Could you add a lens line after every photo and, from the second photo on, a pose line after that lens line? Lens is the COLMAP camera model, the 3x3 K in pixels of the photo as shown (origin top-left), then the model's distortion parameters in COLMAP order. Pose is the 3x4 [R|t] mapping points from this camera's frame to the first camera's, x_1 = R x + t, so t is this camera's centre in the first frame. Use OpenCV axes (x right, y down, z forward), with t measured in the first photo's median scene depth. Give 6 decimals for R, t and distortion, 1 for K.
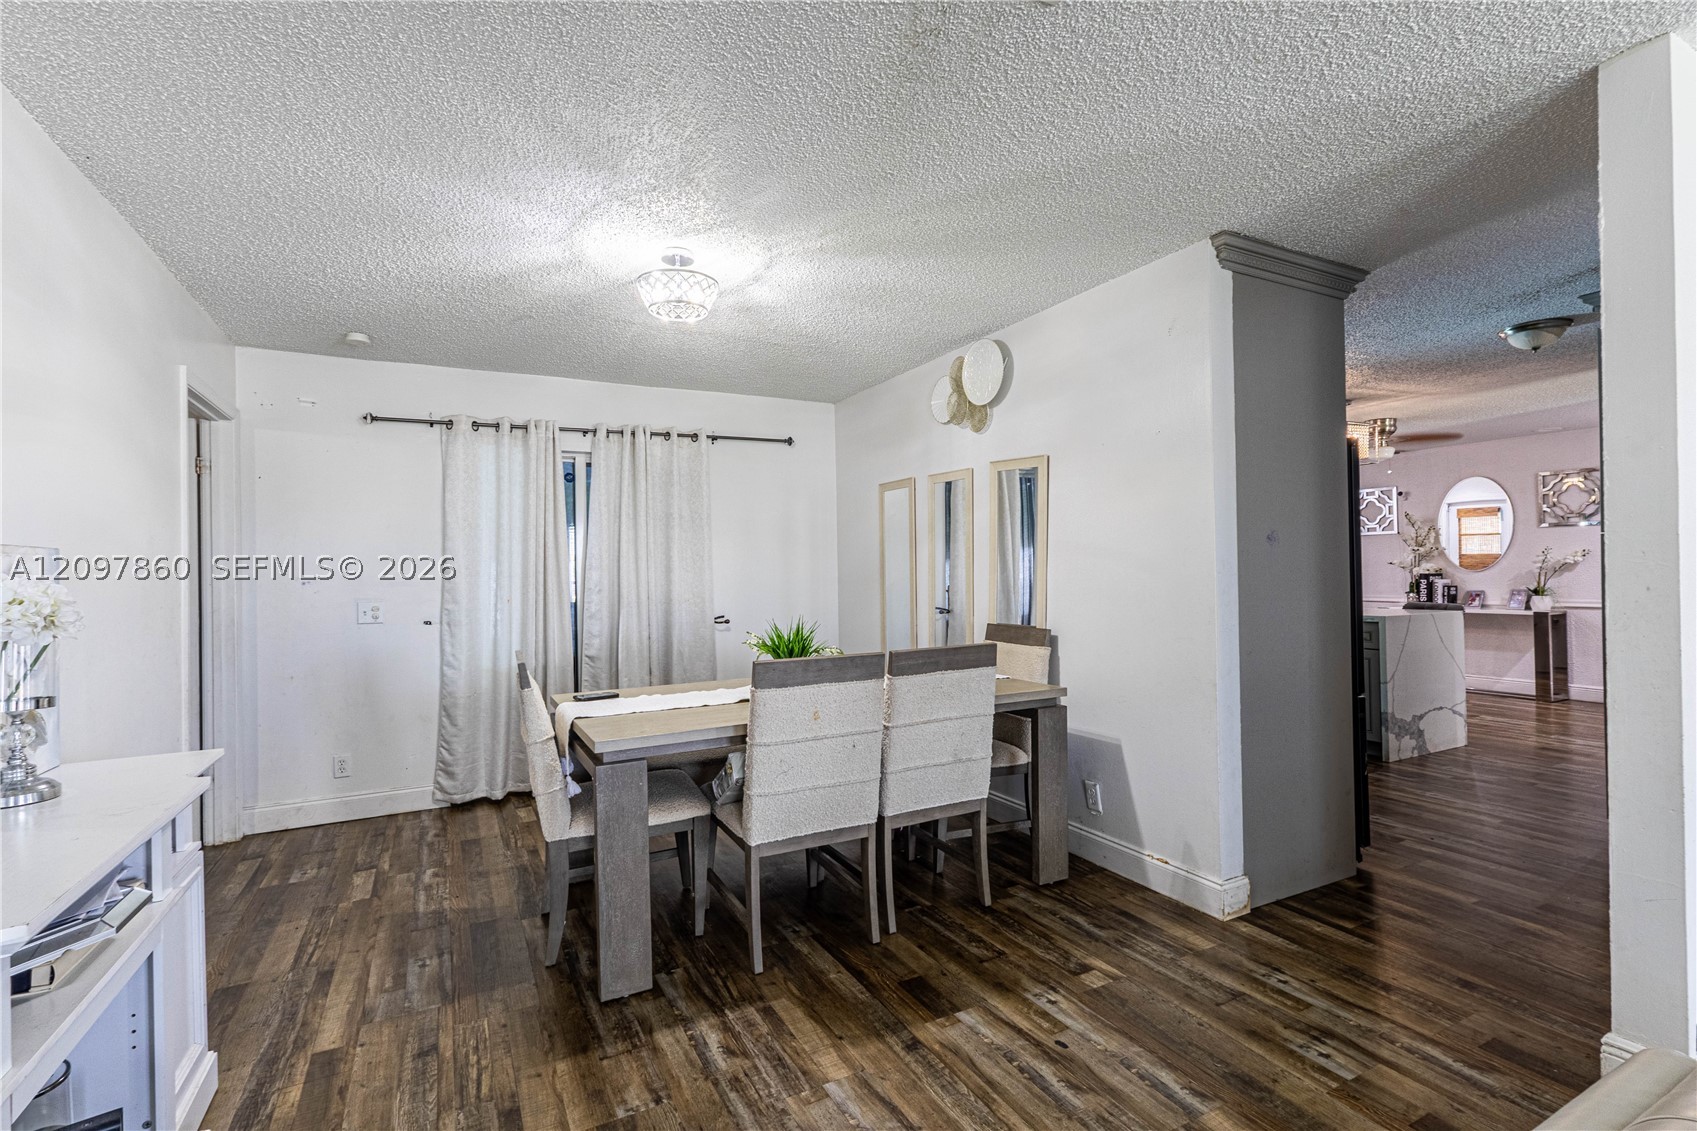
lens RADIAL K [[775.3, 0, 853.8], [0, 775.3, 568.3], [0, 0, 1]] dist [0.001578, 0.001759]
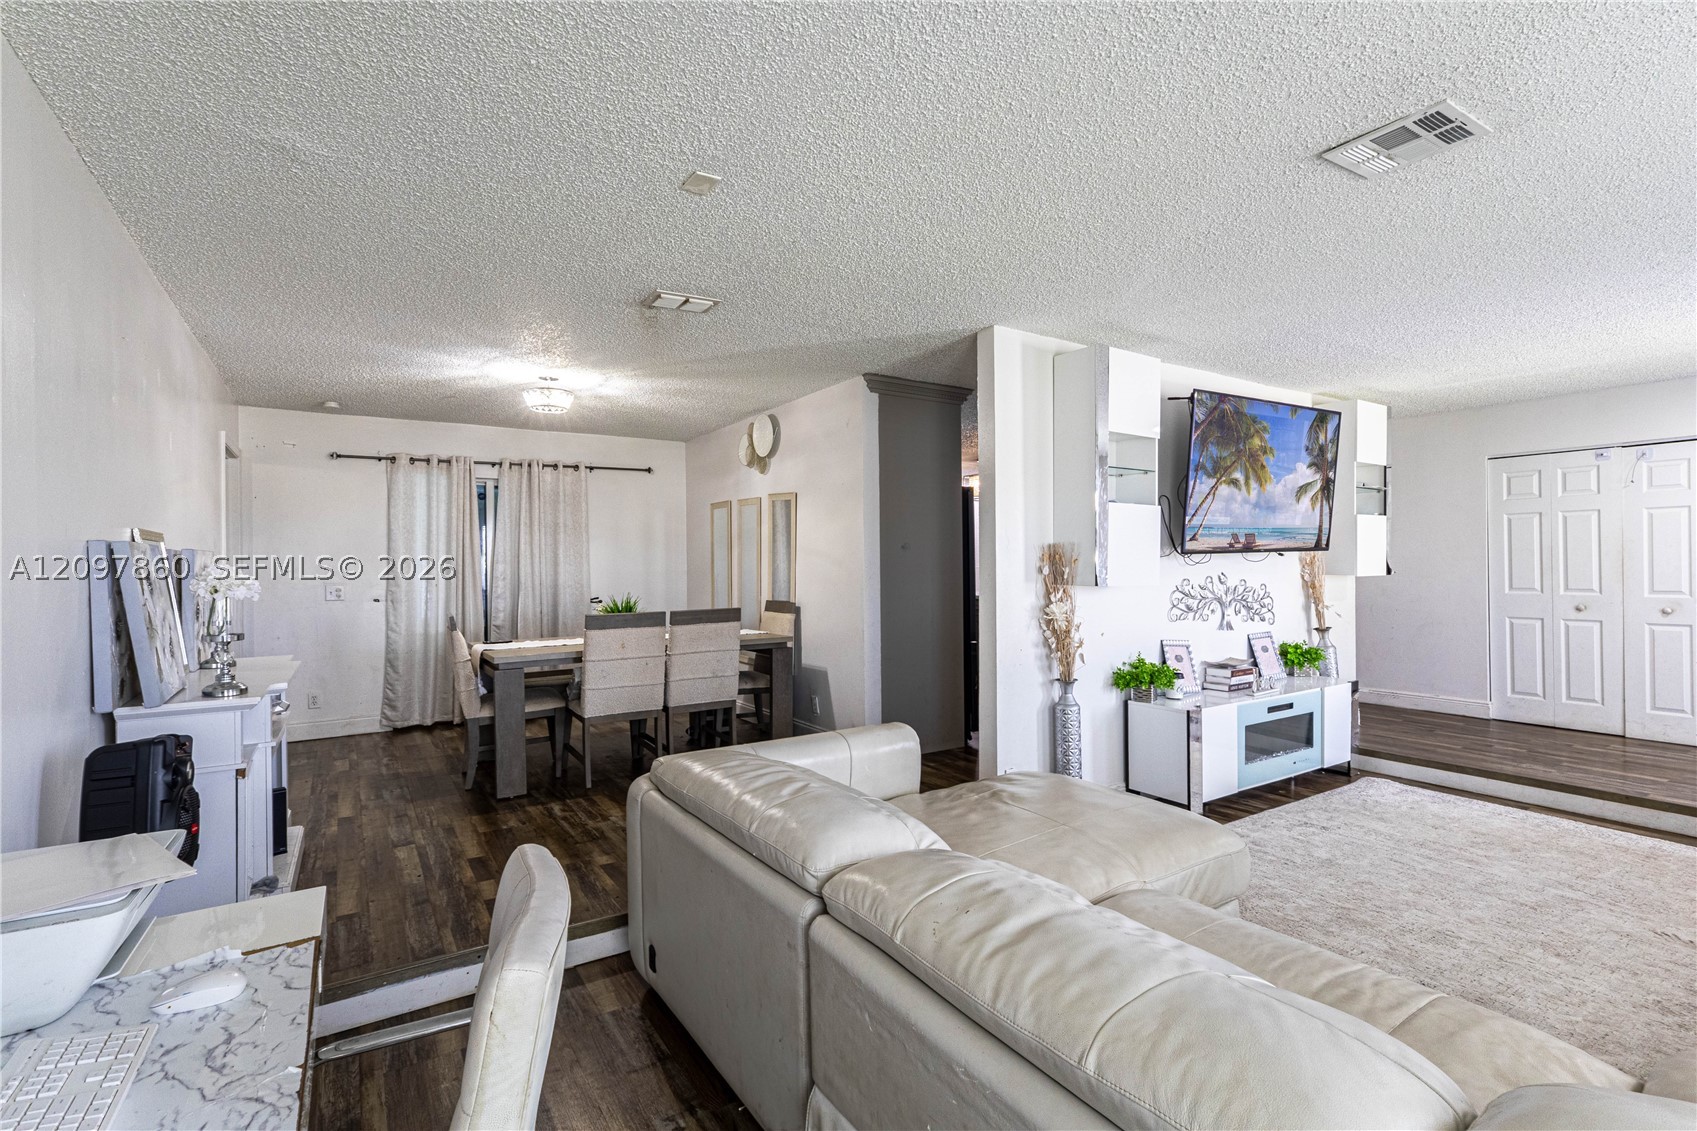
lens RADIAL K [[775.3, 0, 851.5], [0, 775.3, 568.0], [0, 0, 1]] dist [0.001578, 0.001759]
pose [[0.995835, 0.005210, 0.091027, 0.223159], [-0.005677, 0.999972, 0.004865, -0.000617], [-0.090999, -0.005362, 0.995837, -0.592509]]
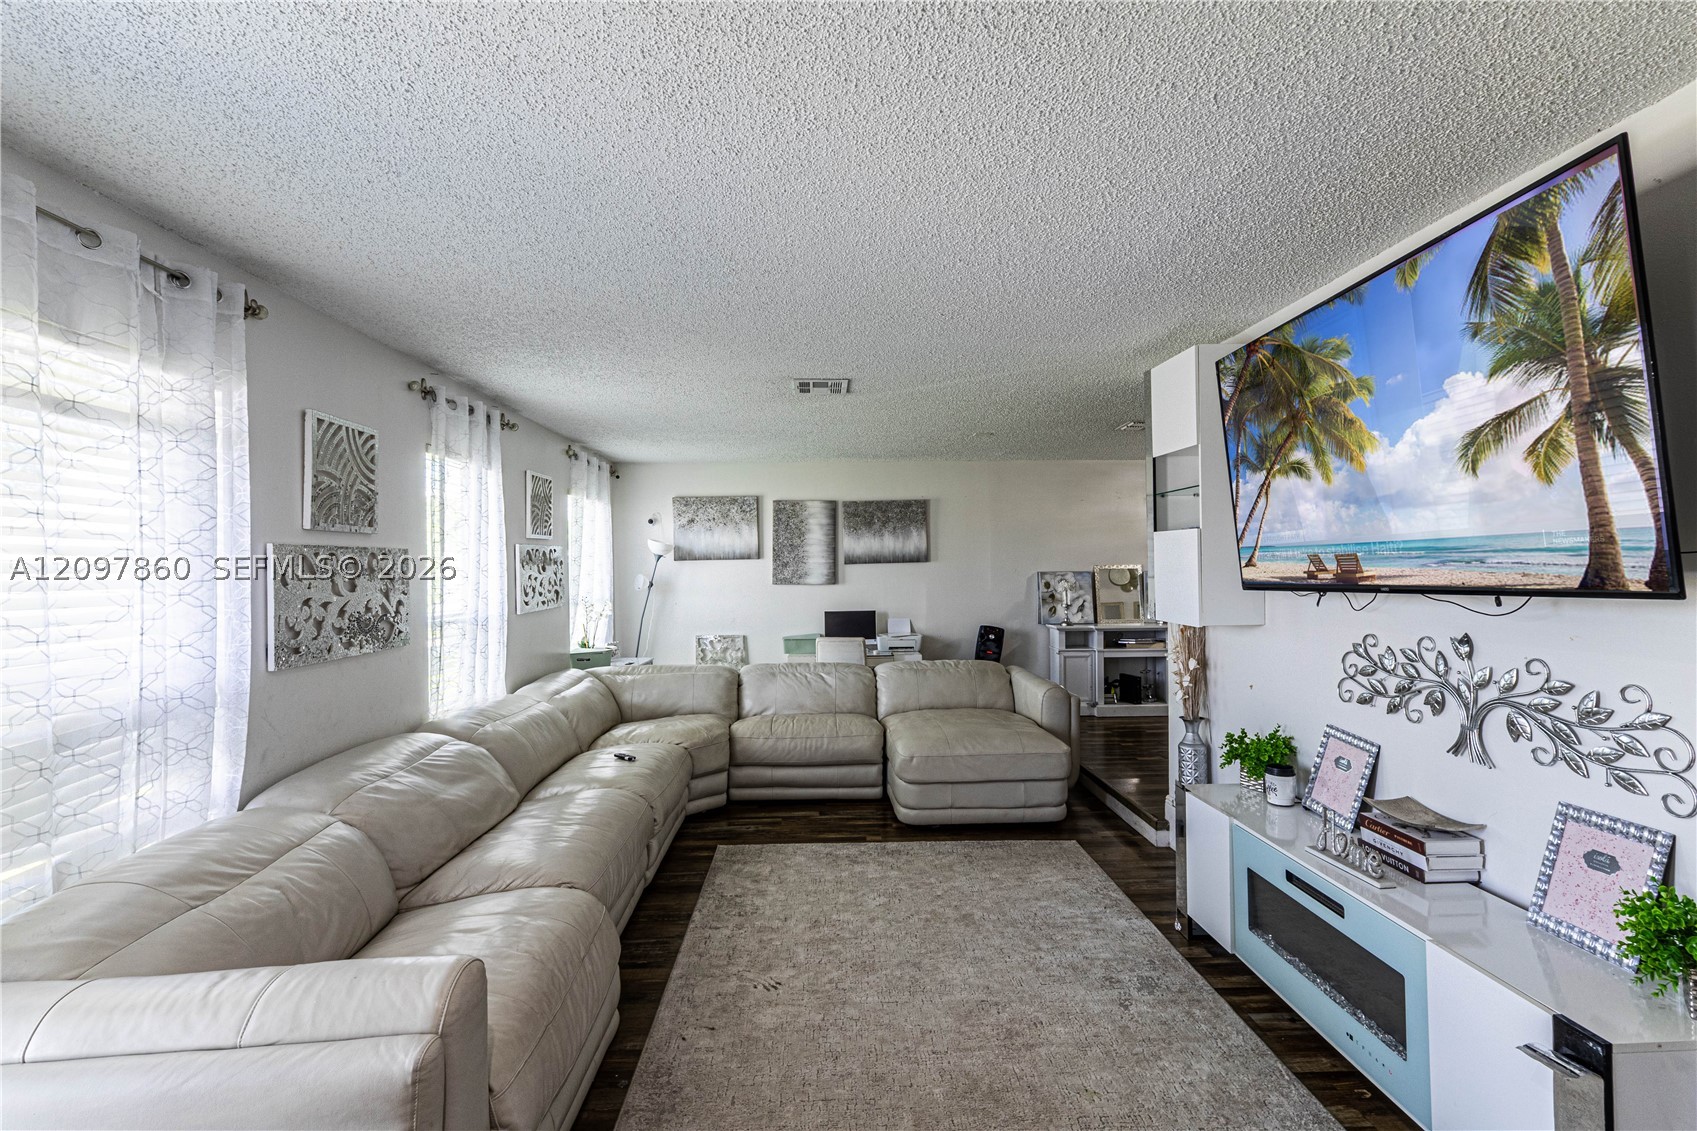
lens RADIAL K [[775.3, 0, 851.7], [0, 775.3, 563.5], [0, 0, 1]] dist [0.001578, 0.001759]
pose [[-0.423378, 0.016756, -0.905798, 1.815229], [0.021607, 0.999731, 0.008394, -0.064092], [0.905696, -0.016017, -0.423626, 0.547408]]
